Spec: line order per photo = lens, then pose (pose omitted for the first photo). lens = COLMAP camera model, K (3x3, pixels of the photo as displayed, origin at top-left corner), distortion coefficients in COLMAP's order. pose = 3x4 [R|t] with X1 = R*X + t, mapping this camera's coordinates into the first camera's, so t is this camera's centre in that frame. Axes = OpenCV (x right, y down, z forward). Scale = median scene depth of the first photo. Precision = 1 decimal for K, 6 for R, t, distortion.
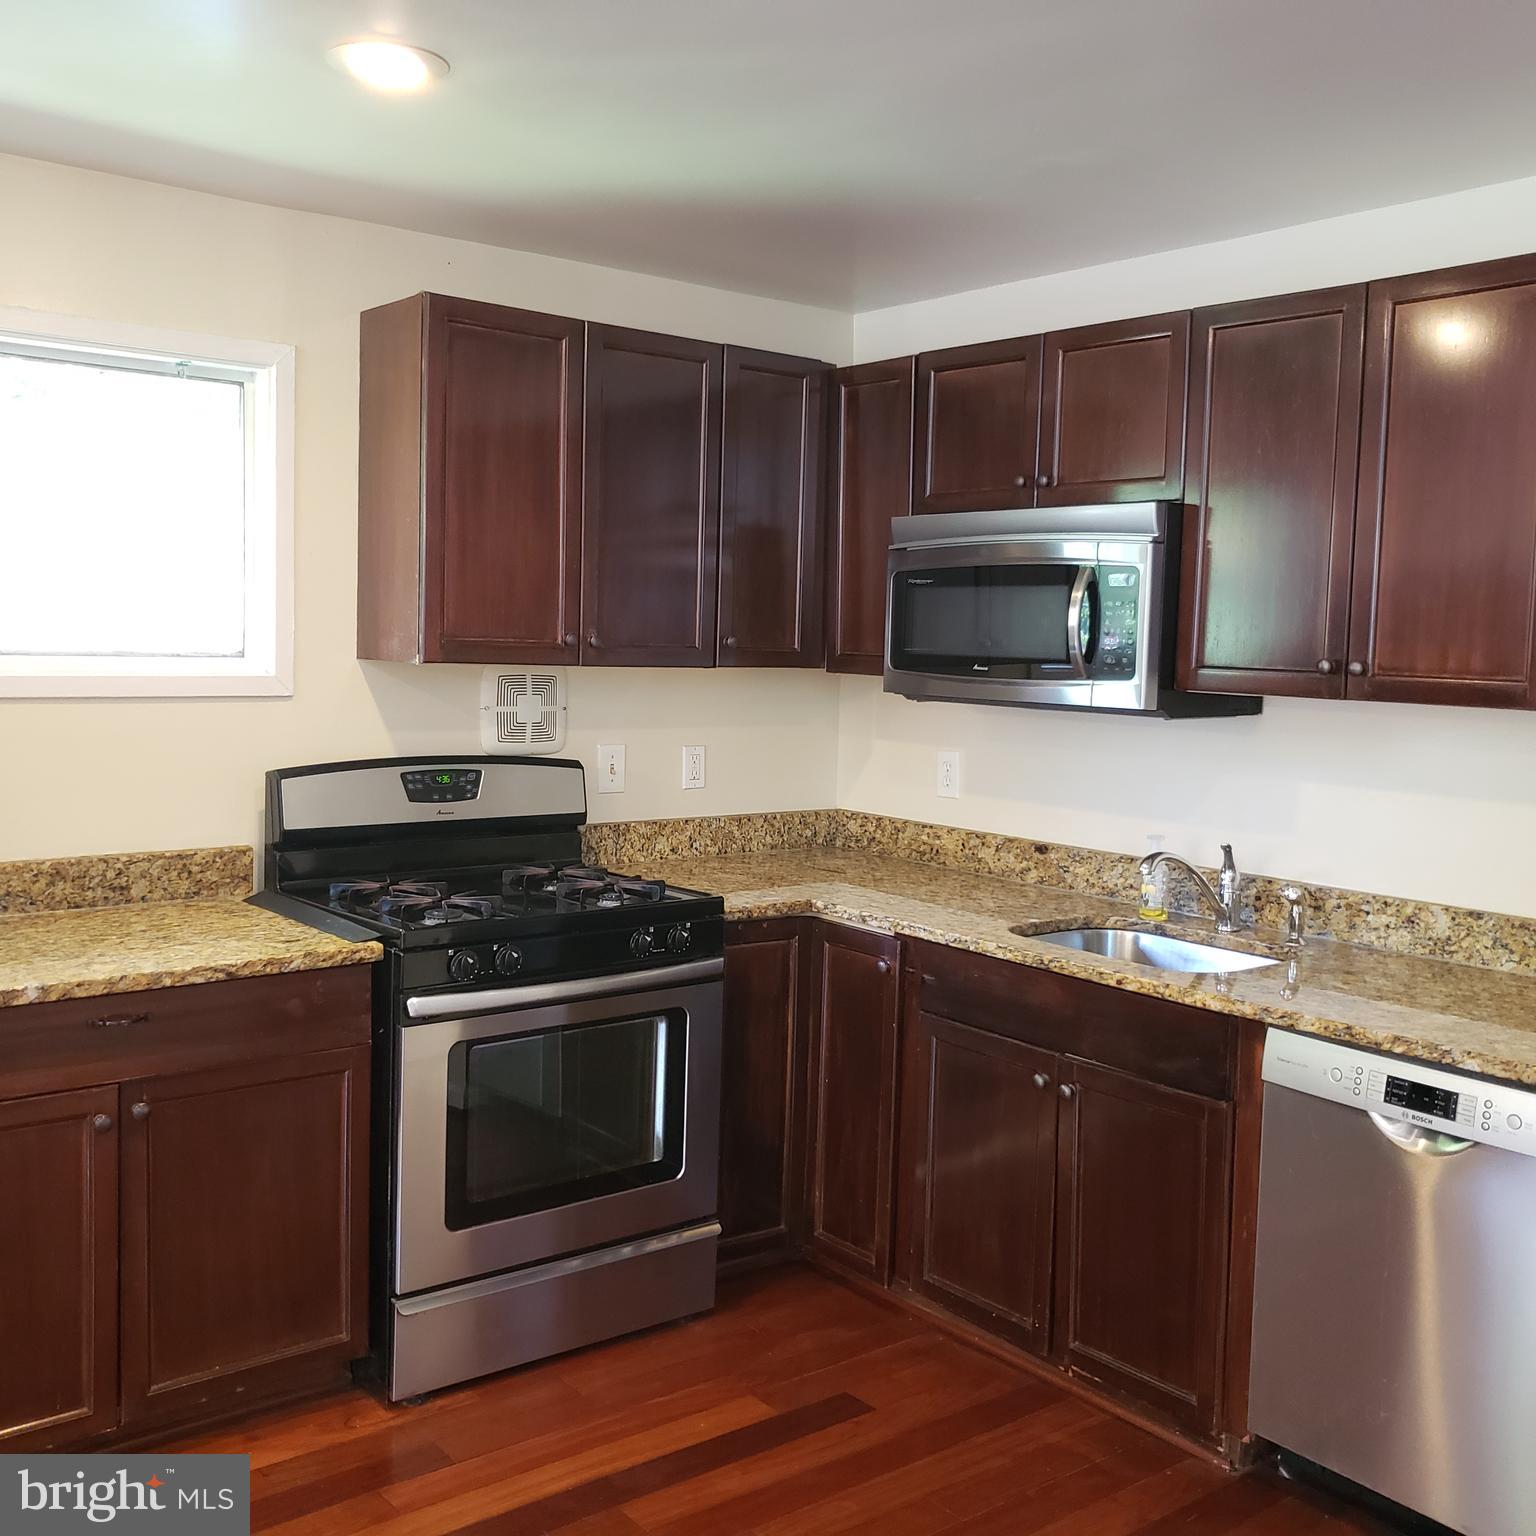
lens RADIAL K [[1614.3, 0, 691.5], [0, 1614.3, 753.7], [0, 0, 1]] dist [0.136431, -0.423955]
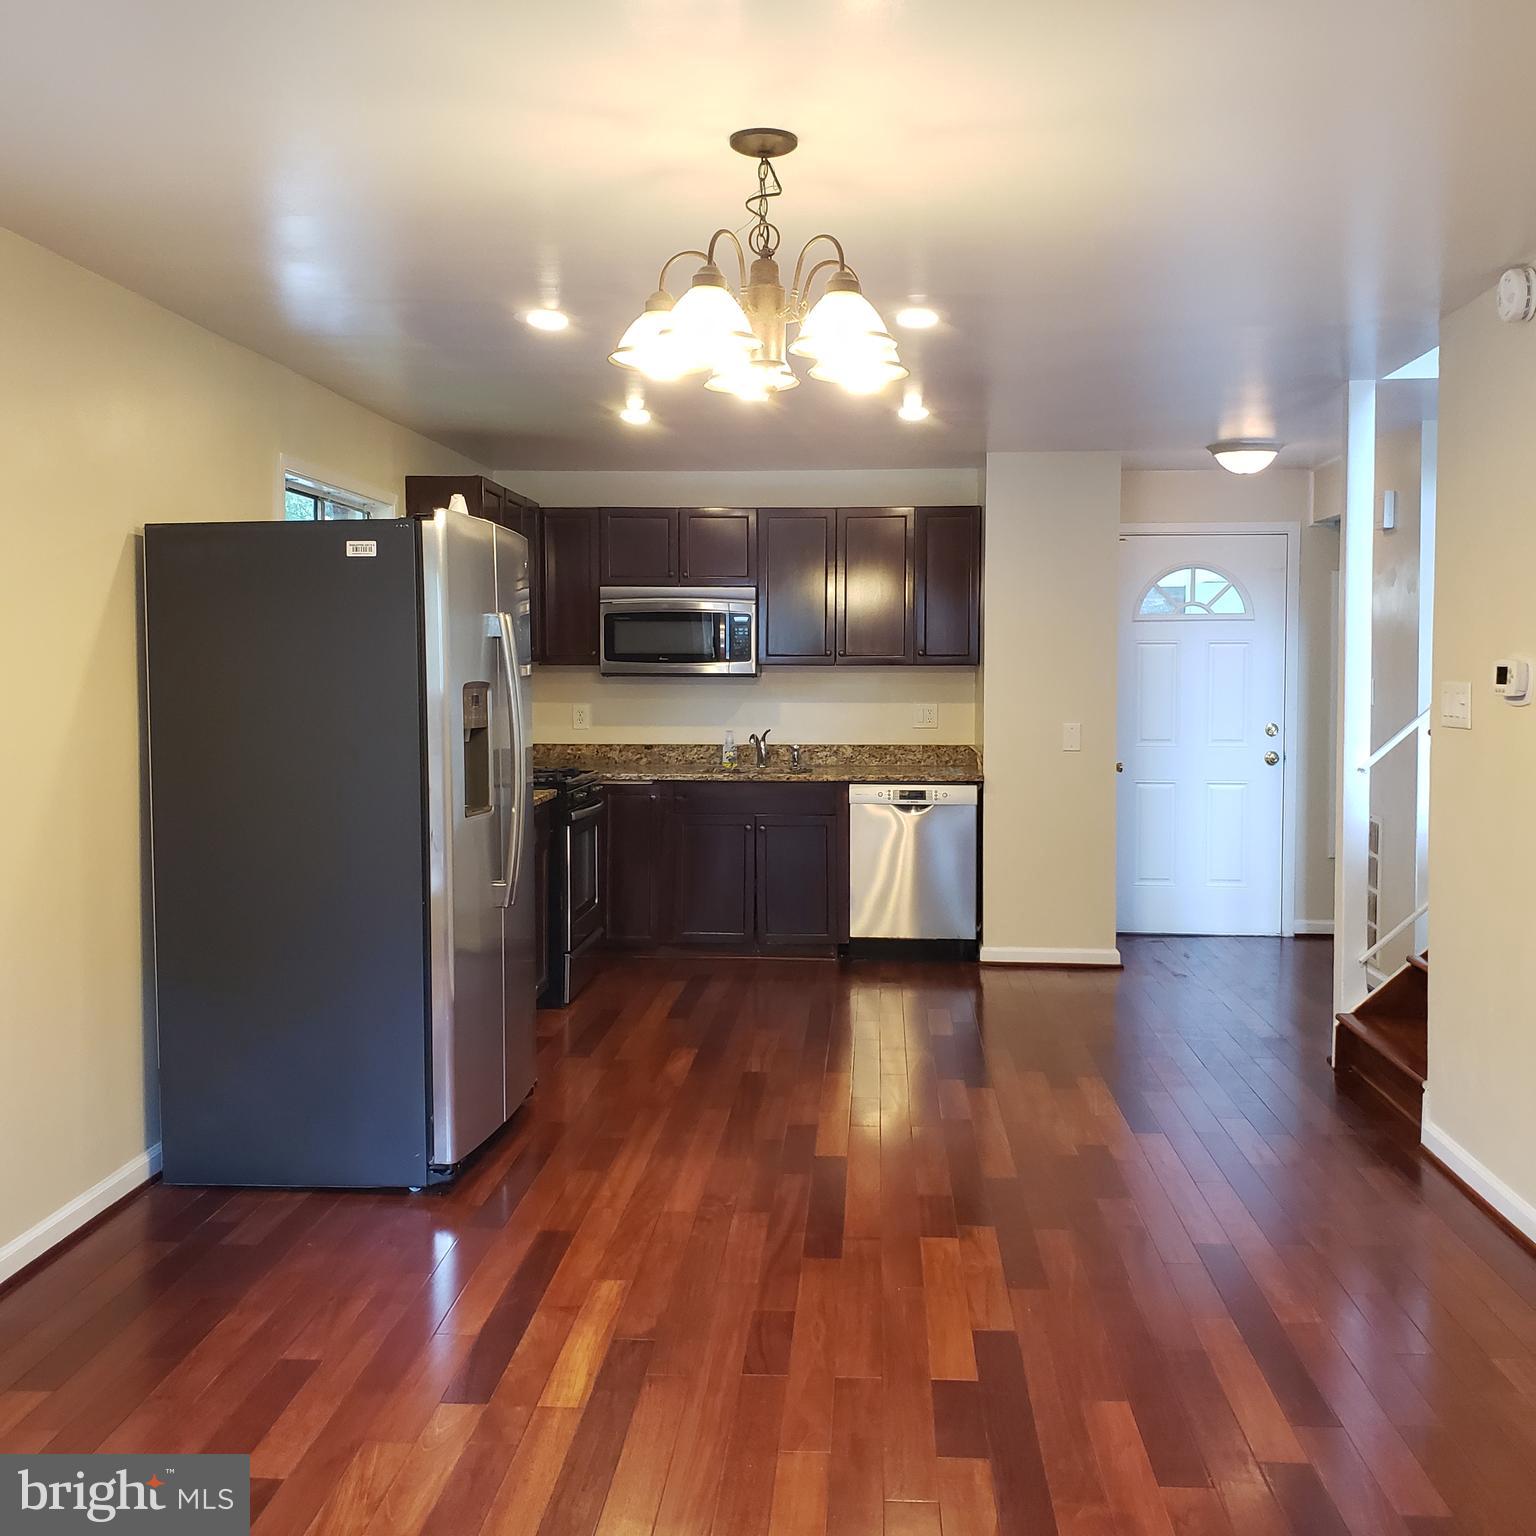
lens RADIAL K [[1646.3, 0, 769.2], [0, 1646.3, 746.6], [0, 0, 1]] dist [0.147709, -0.003026]
pose [[0.653419, -0.061095, 0.754527, -1.458065], [0.075391, 0.997034, 0.015443, 0.042415], [-0.753233, 0.046794, 0.656087, -0.569698]]
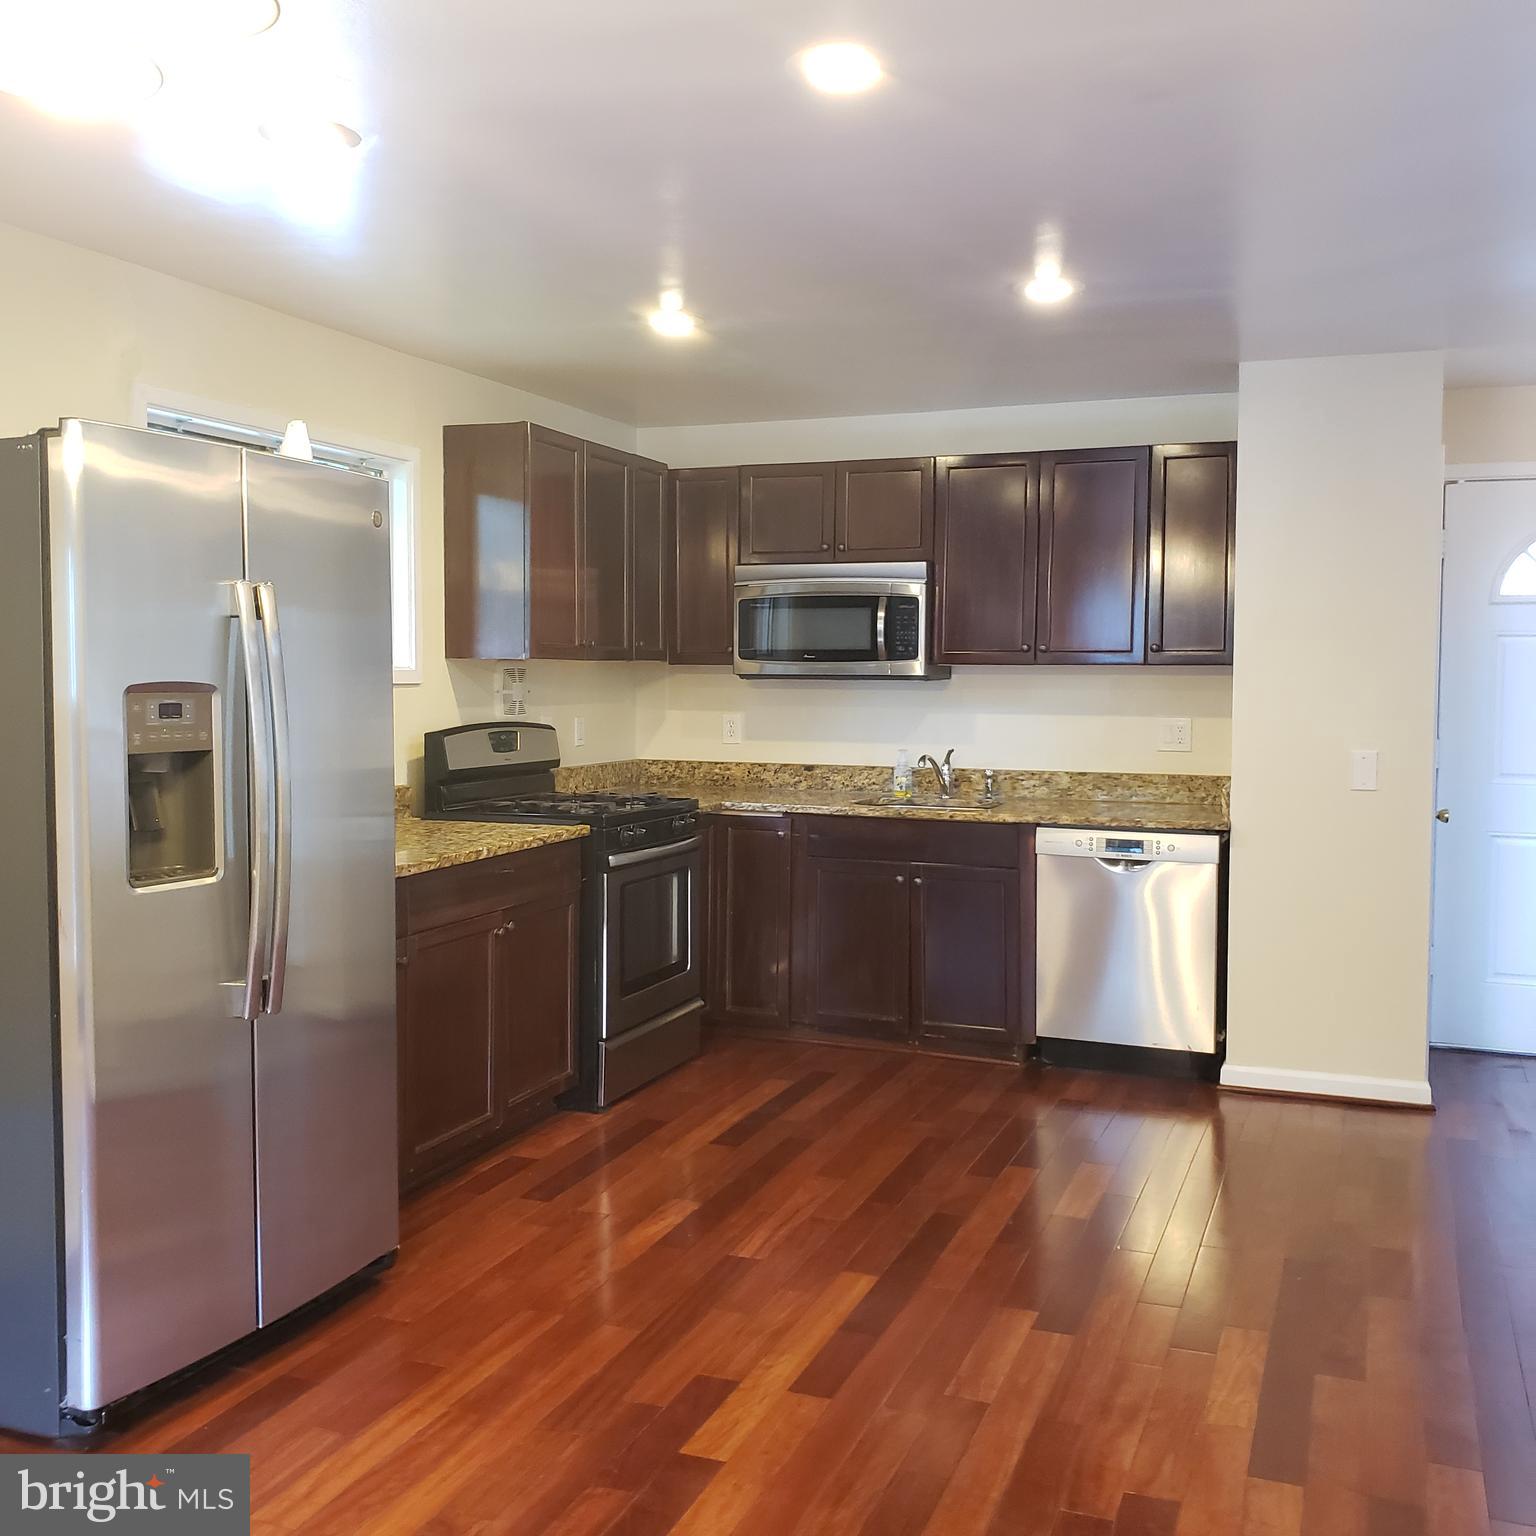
lens RADIAL K [[1614.3, 0, 691.5], [0, 1614.3, 753.7], [0, 0, 1]] dist [0.136431, -0.423955]
pose [[0.867462, -0.046662, 0.495311, -0.801244], [0.056054, 0.998419, -0.004111, 0.050380], [-0.494336, 0.031331, 0.868706, -0.418251]]
